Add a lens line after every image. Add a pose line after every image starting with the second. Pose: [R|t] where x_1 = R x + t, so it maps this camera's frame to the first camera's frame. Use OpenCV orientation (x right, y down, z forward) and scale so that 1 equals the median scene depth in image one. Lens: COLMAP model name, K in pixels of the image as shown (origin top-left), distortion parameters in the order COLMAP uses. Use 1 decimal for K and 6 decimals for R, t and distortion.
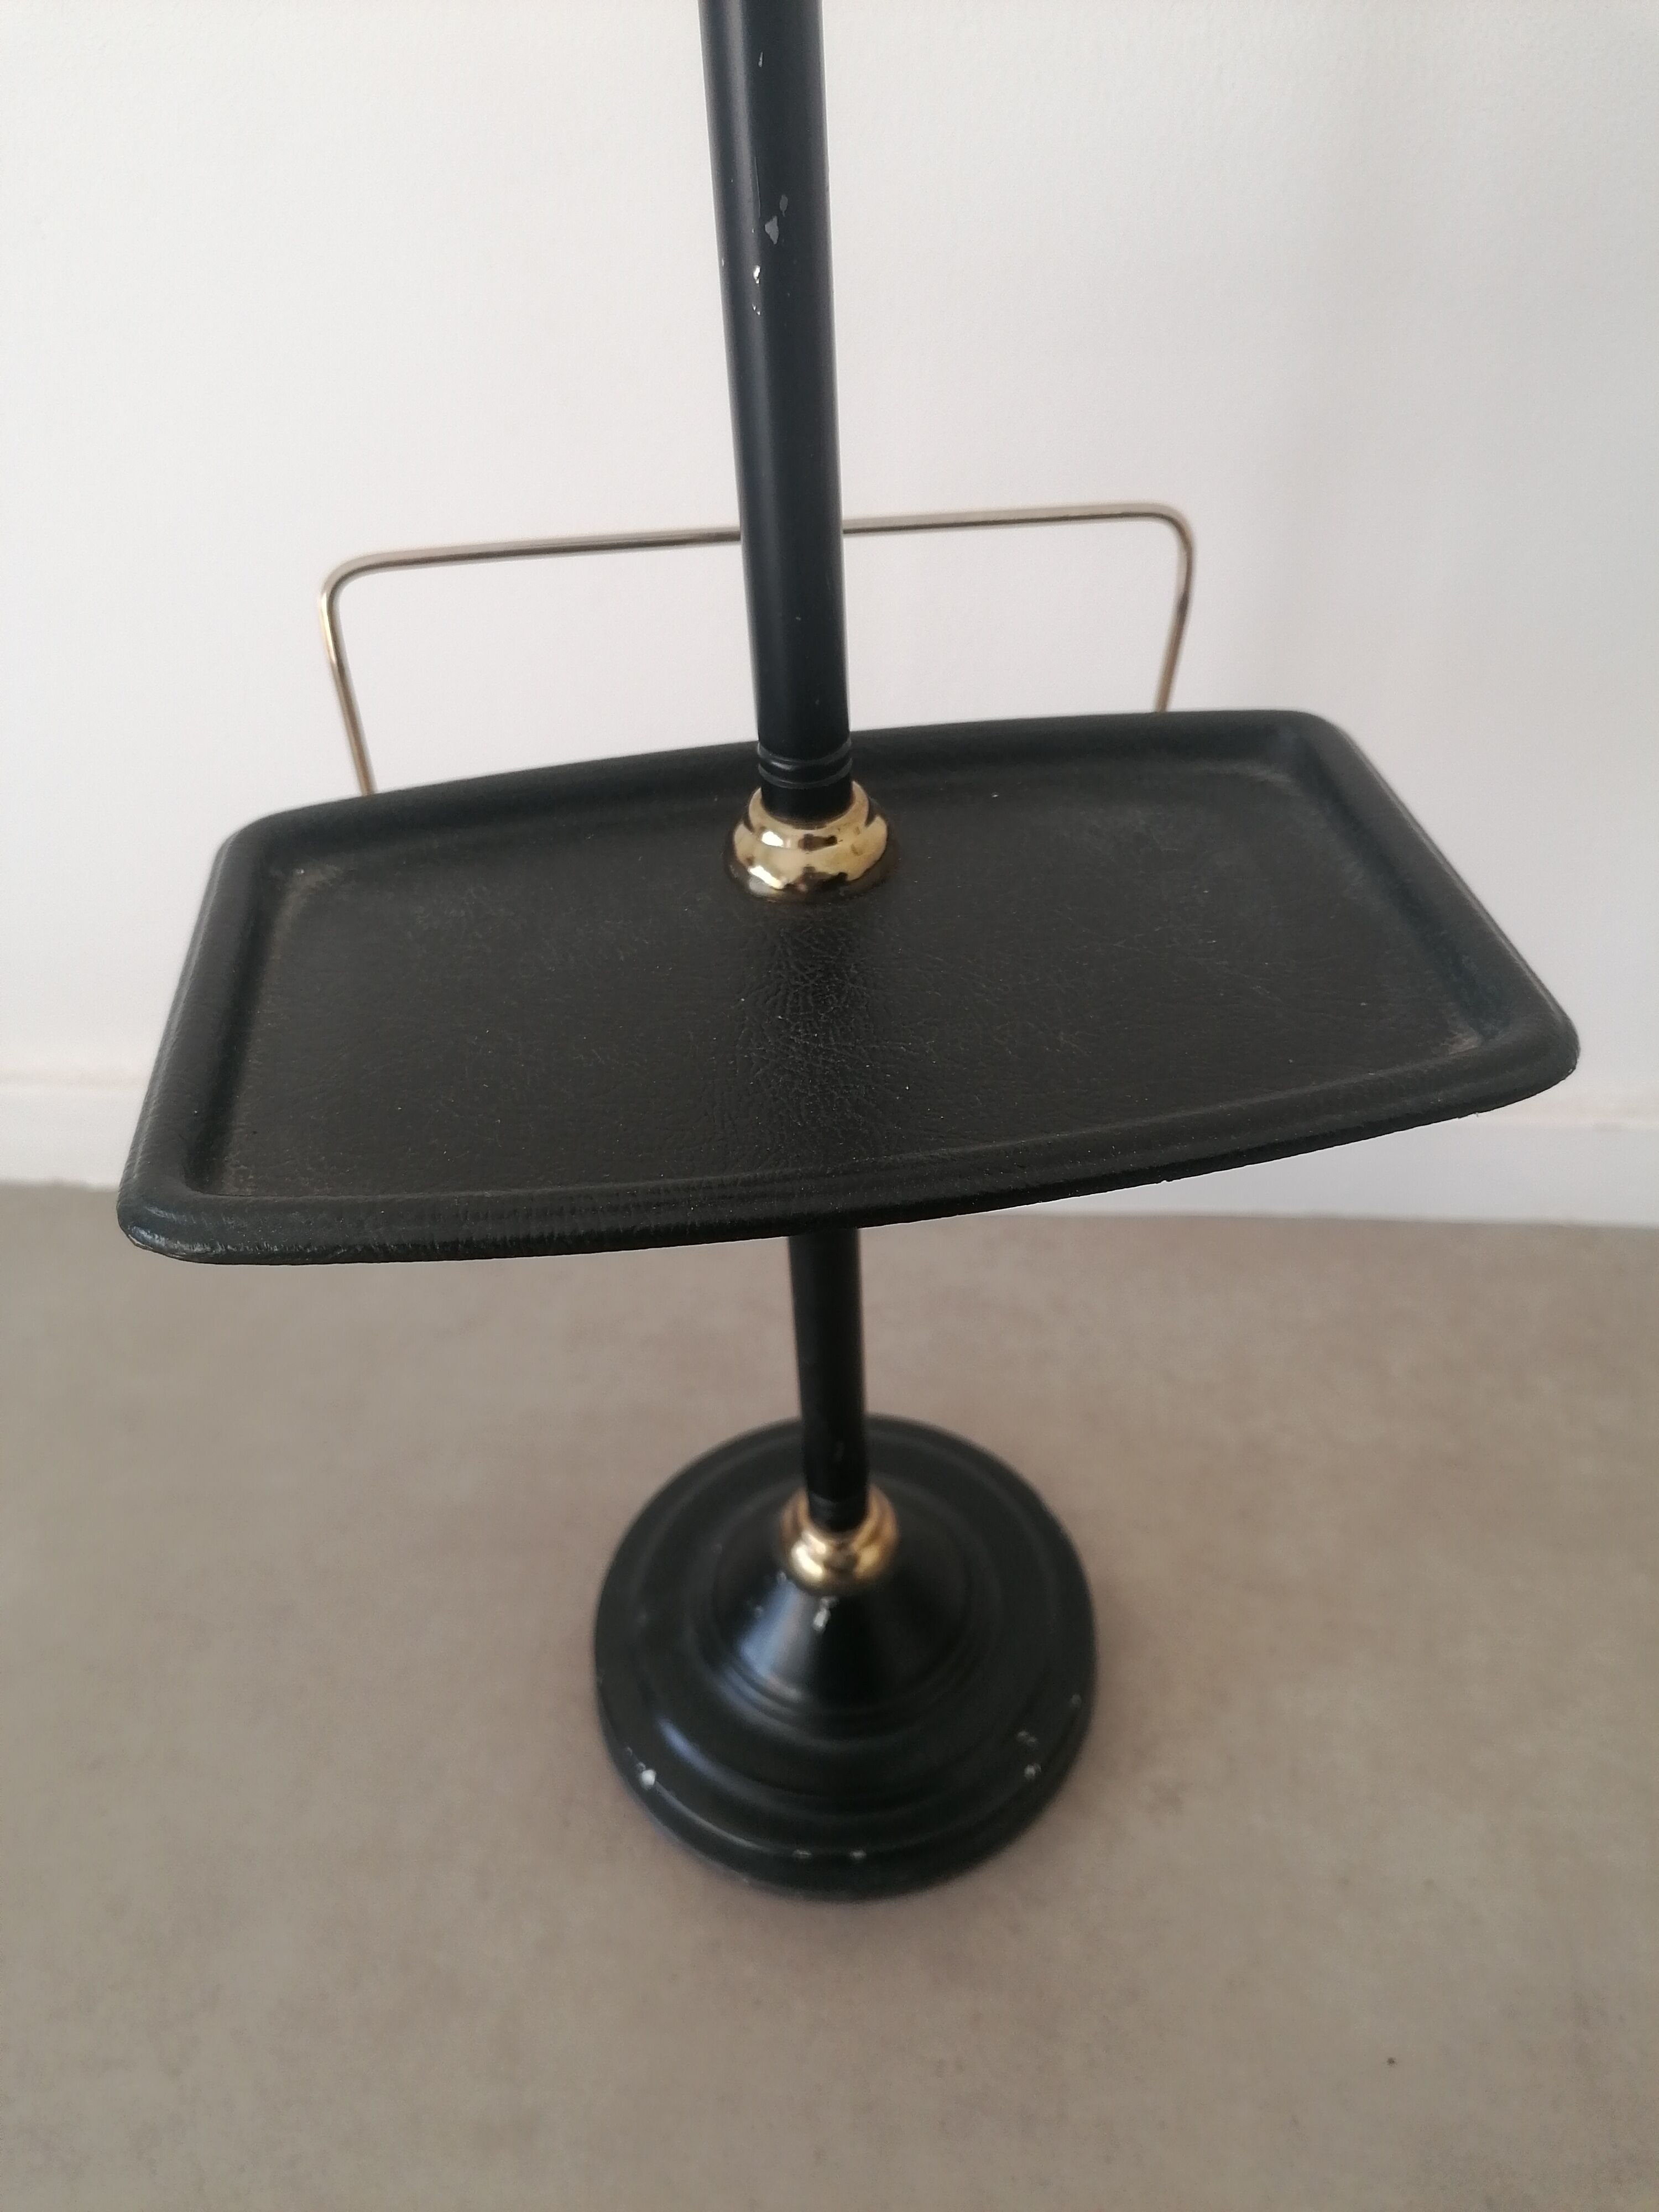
lens RADIAL K [[1731.3, 0, 829.5], [0, 1731.3, 1106.0], [0, 0, 1]] dist [0.079755, -0.123716]
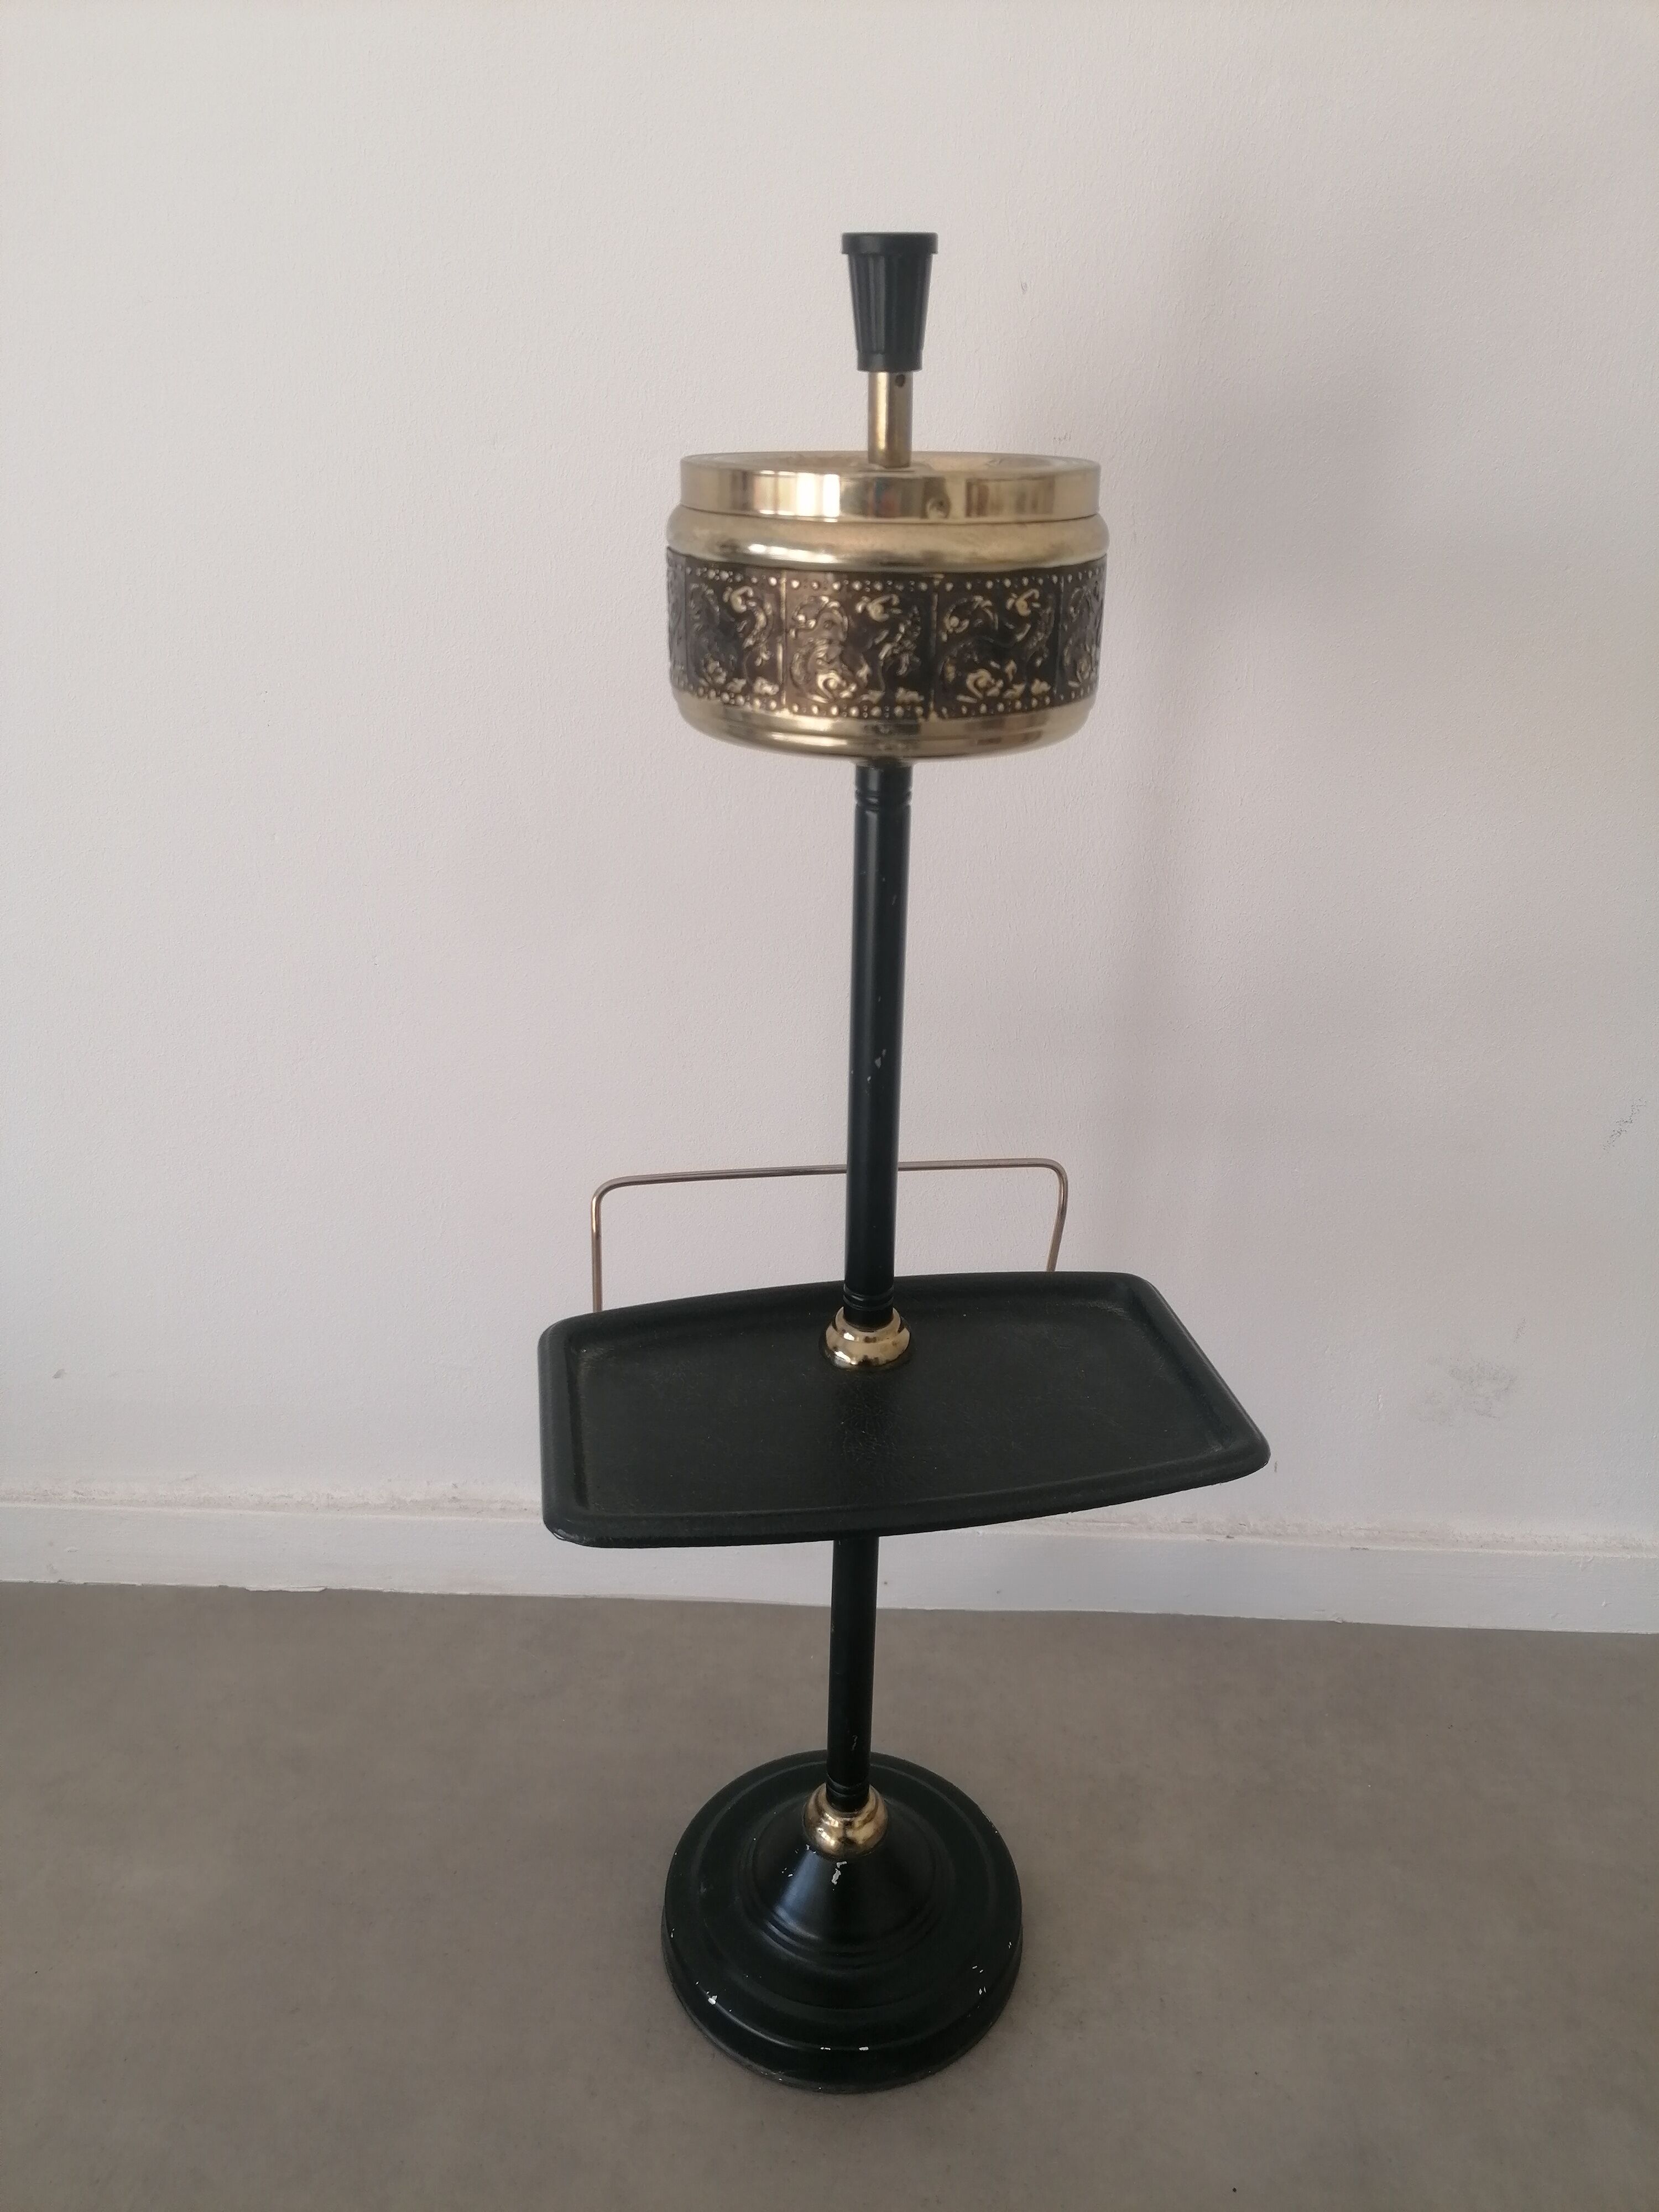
lens RADIAL K [[1702.7, 0, 829.5], [0, 1702.7, 1106.0], [0, 0, 1]] dist [0.105377, -0.130244]
pose [[0.997039, 0.030115, 0.070760, -0.132702], [-0.009170, 0.960127, -0.279414, 0.082151], [-0.076353, 0.277938, 0.957560, -0.562069]]
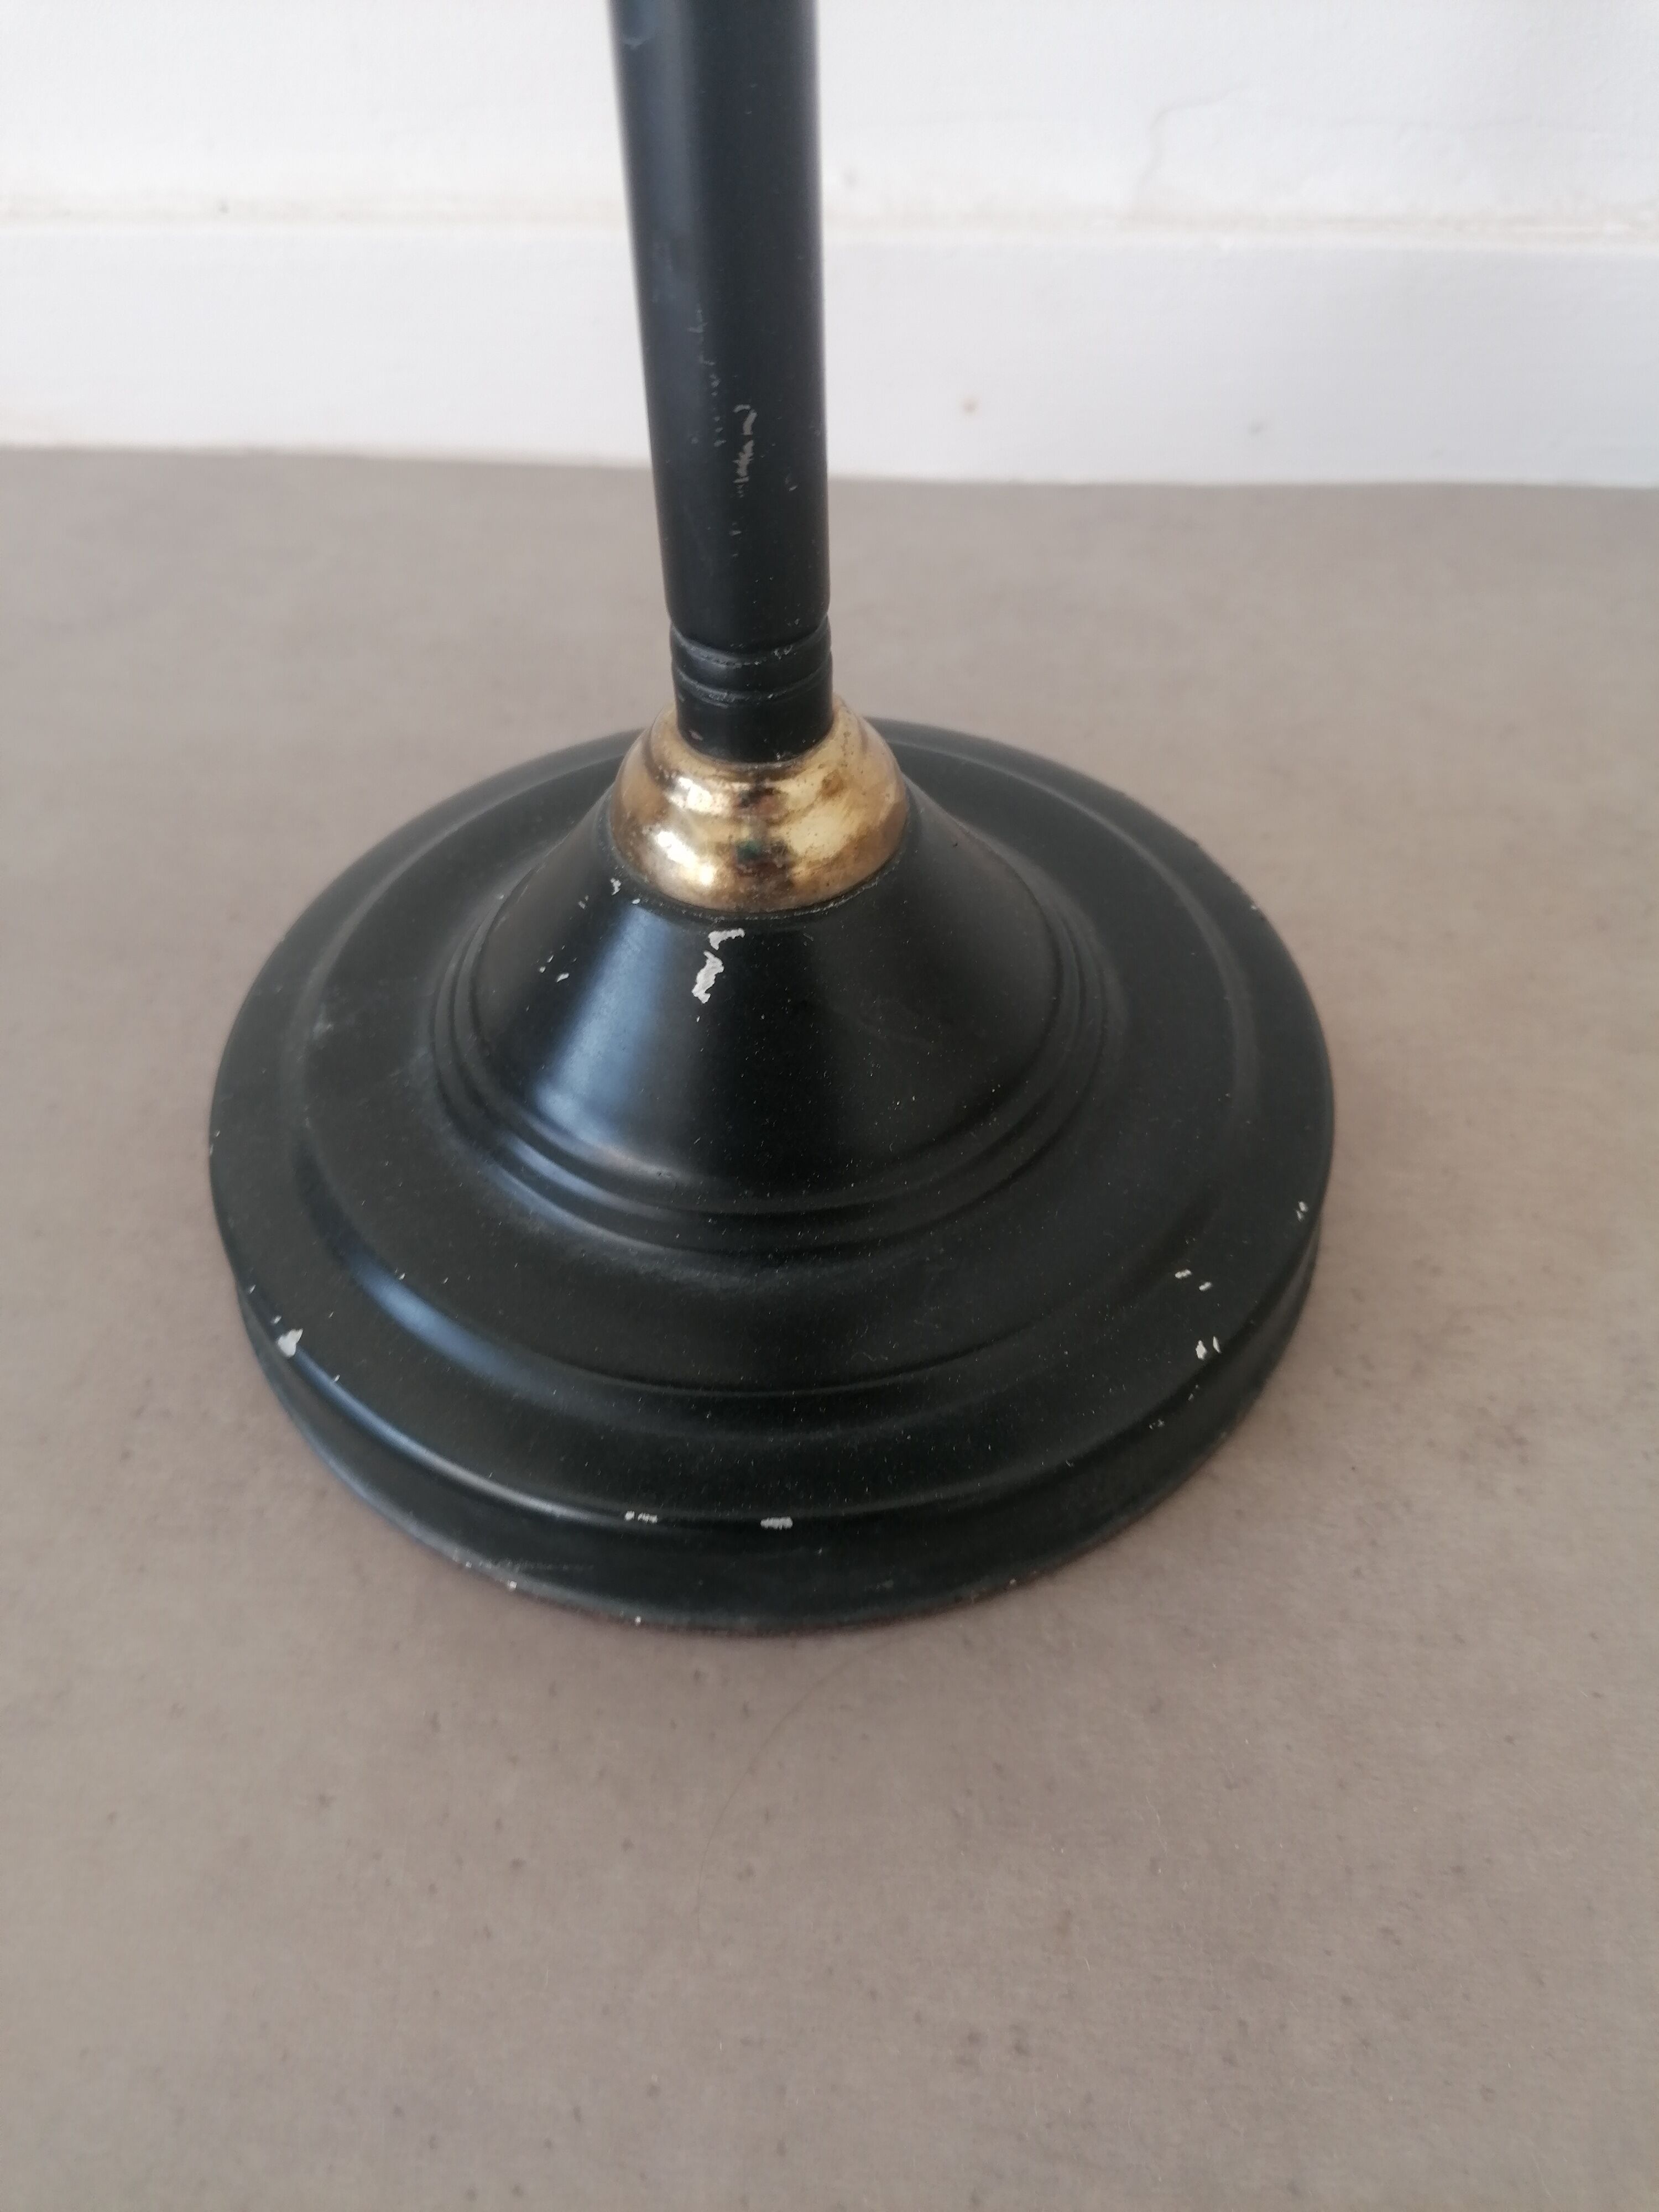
lens RADIAL K [[1731.3, 0, 829.5], [0, 1731.3, 1106.0], [0, 0, 1]] dist [0.079755, -0.123716]
pose [[0.999589, 0.028413, 0.003684, 0.023409], [-0.028644, 0.993775, 0.107665, 0.283249], [-0.000602, -0.107726, 0.994180, 0.599159]]
